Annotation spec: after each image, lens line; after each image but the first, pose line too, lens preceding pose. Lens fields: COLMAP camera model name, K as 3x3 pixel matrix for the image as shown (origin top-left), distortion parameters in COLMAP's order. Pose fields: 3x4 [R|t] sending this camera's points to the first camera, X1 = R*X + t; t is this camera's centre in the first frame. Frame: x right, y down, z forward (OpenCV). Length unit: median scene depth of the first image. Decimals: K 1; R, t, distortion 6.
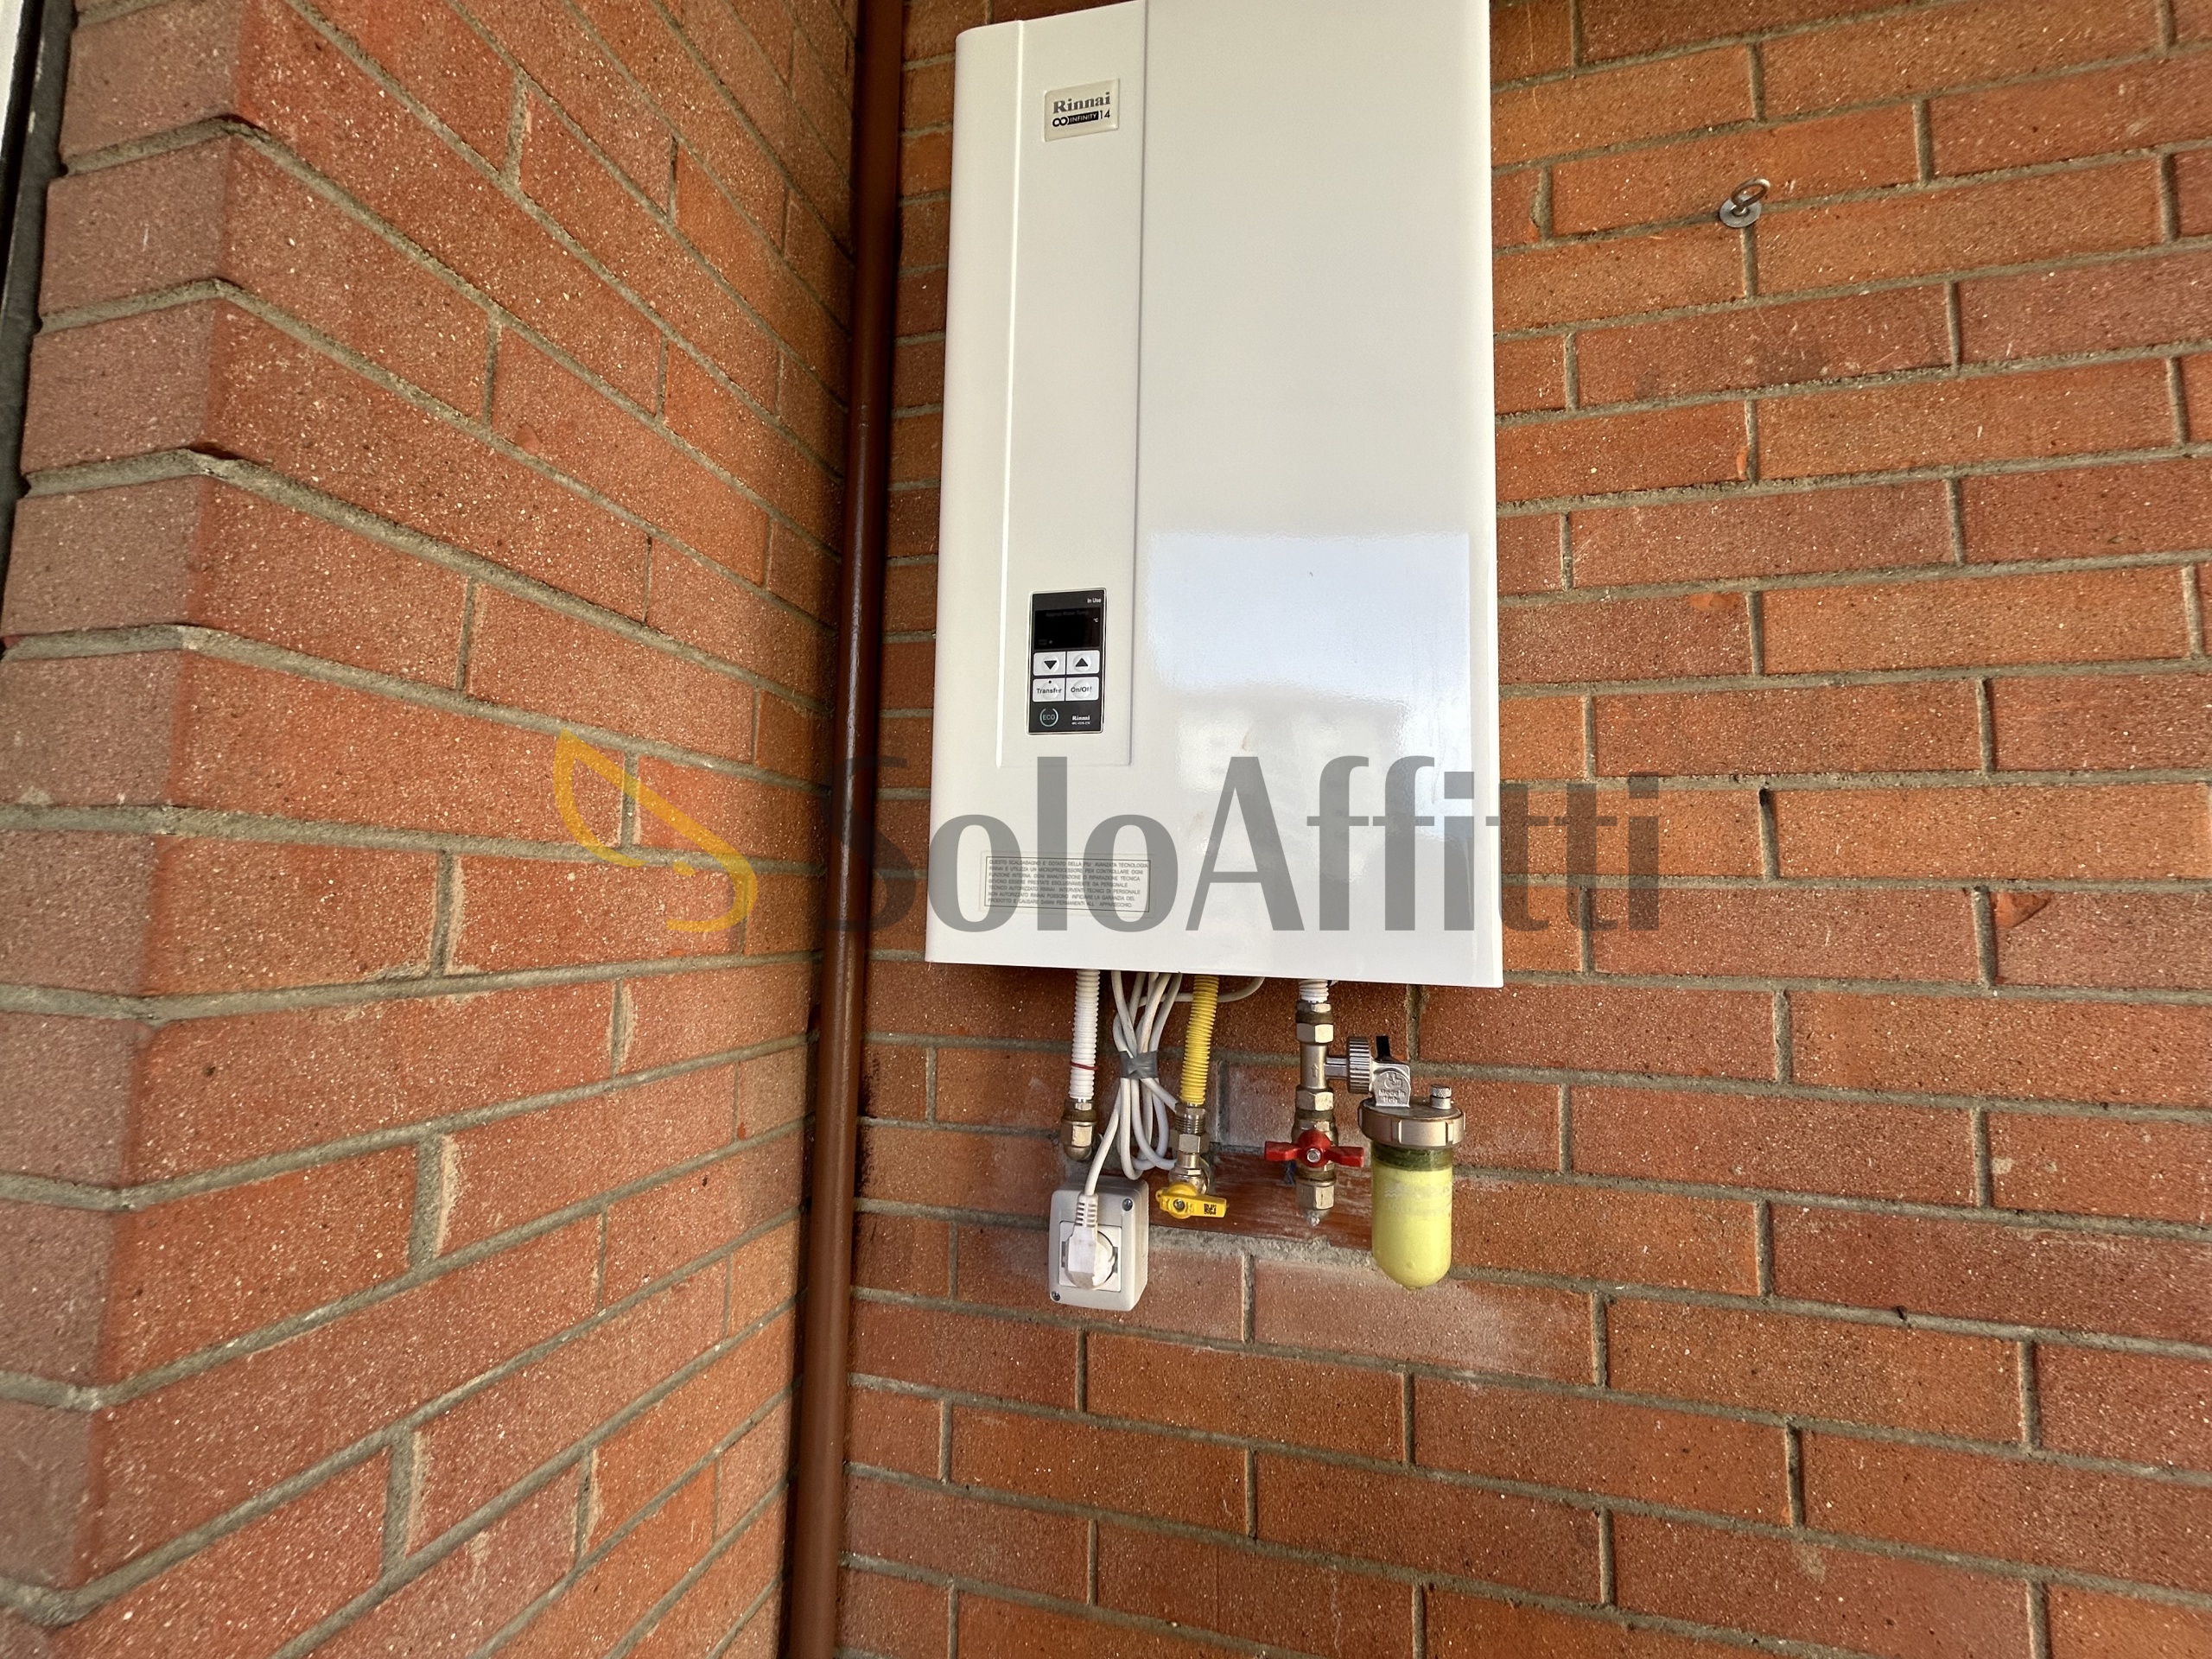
lens RADIAL K [[890.2, 0, 1103.9], [0, 890.2, 832.0], [0, 0, 1]] dist [0.000749, 0.000298]
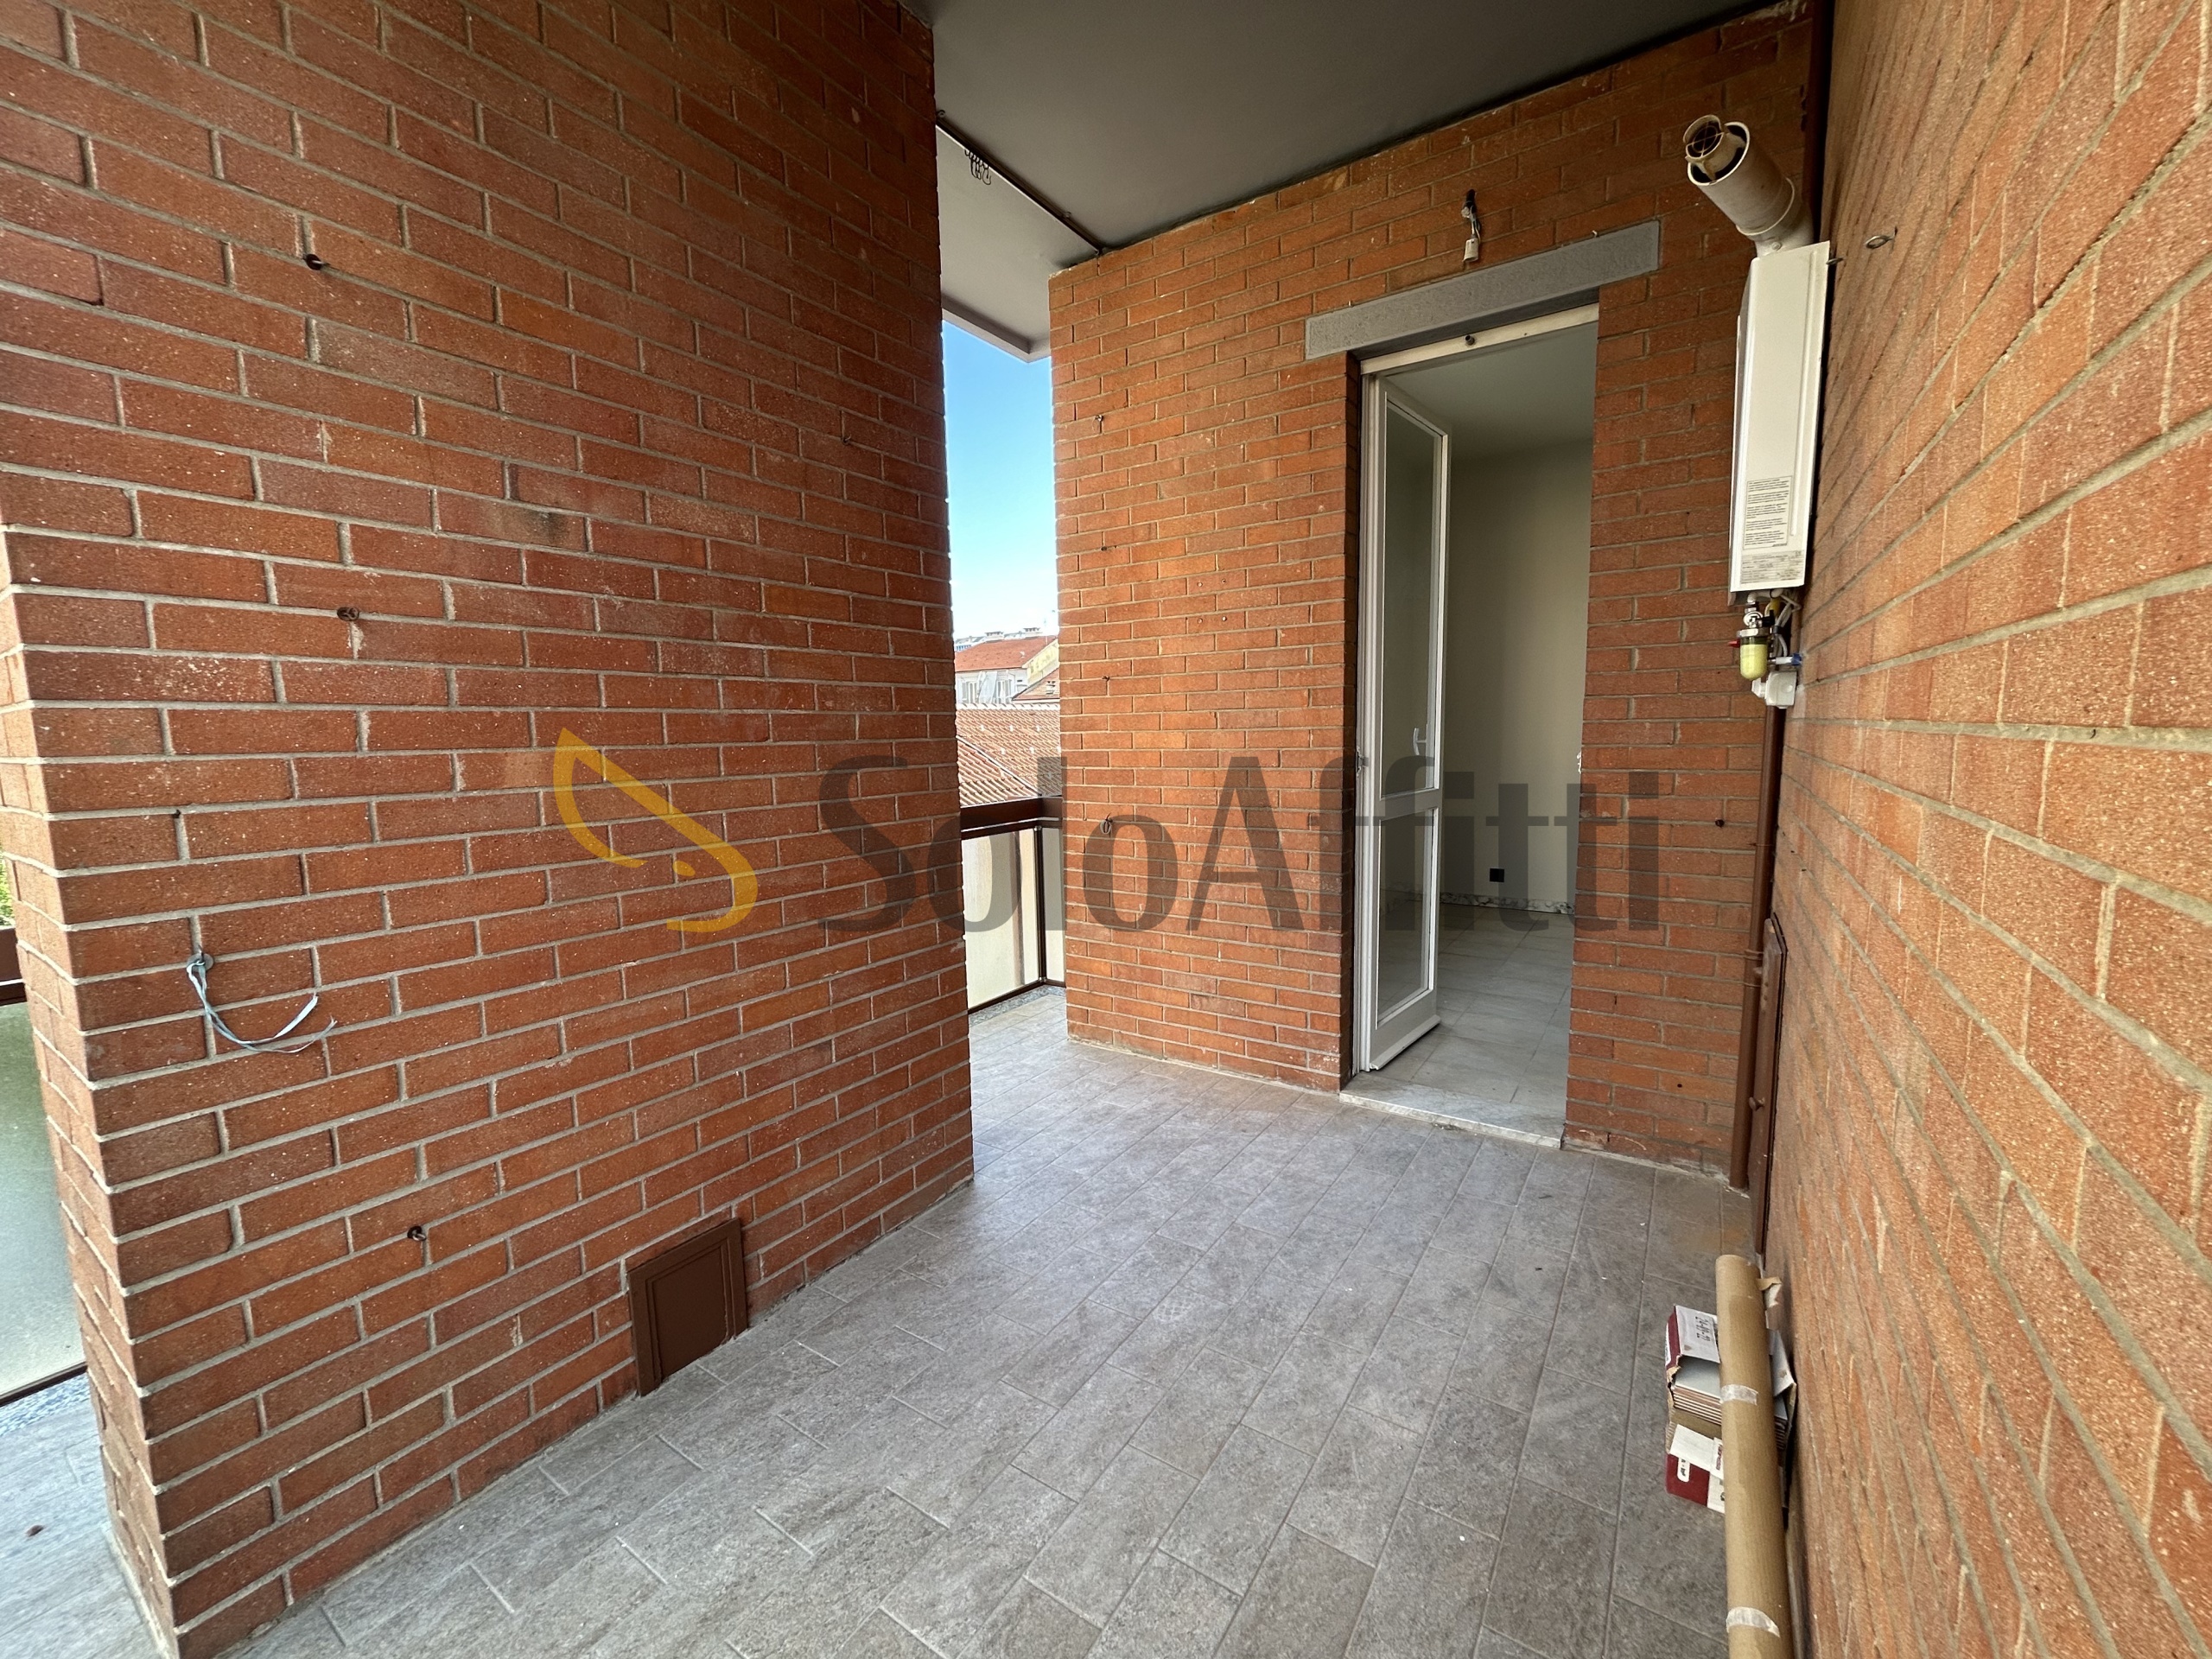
lens RADIAL K [[890.2, 0, 1103.9], [0, 890.2, 832.0], [0, 0, 1]] dist [0.000749, 0.000298]
pose [[-0.334829, 0.095817, -0.937395, 3.398399], [0.096126, 0.993100, 0.067175, 0.466207], [0.937363, -0.067616, -0.341729, -0.180596]]
